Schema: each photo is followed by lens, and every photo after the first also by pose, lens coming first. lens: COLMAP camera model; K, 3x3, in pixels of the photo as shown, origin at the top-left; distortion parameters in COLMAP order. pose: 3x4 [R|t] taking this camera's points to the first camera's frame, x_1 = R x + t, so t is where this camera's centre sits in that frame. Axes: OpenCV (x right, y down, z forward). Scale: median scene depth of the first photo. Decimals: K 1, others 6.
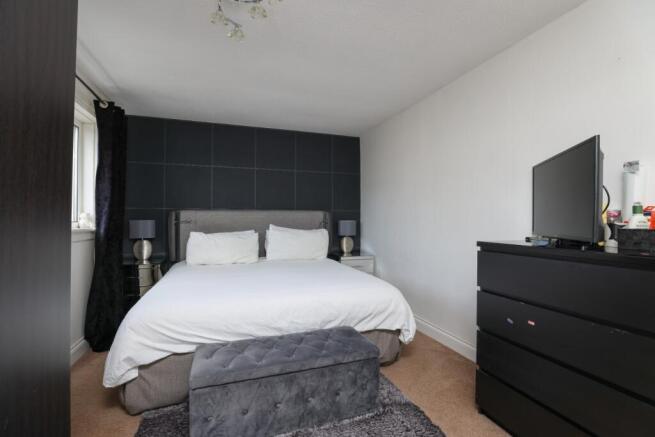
lens RADIAL K [[303.4, 0, 327.5], [0, 303.4, 218.5], [0, 0, 1]] dist [-0.002290, 0.000186]
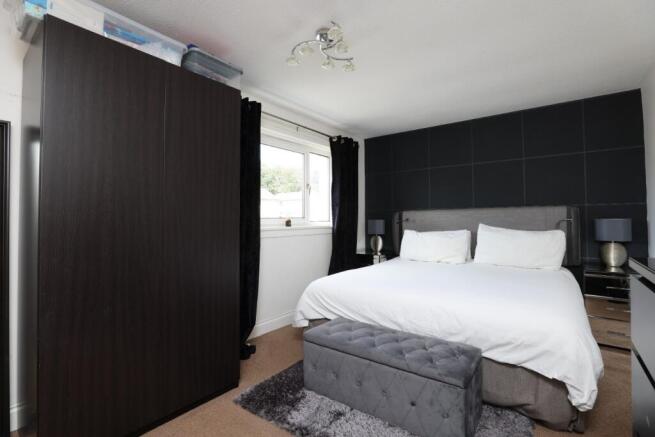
lens RADIAL K [[303.4, 0, 327.5], [0, 303.4, 218.5], [0, 0, 1]] dist [-0.002290, 0.000186]
pose [[0.560739, -0.008414, -0.827950, 0.322548], [0.011103, 0.999935, -0.002642, 0.001389], [0.827918, -0.007711, 0.560796, 0.126190]]
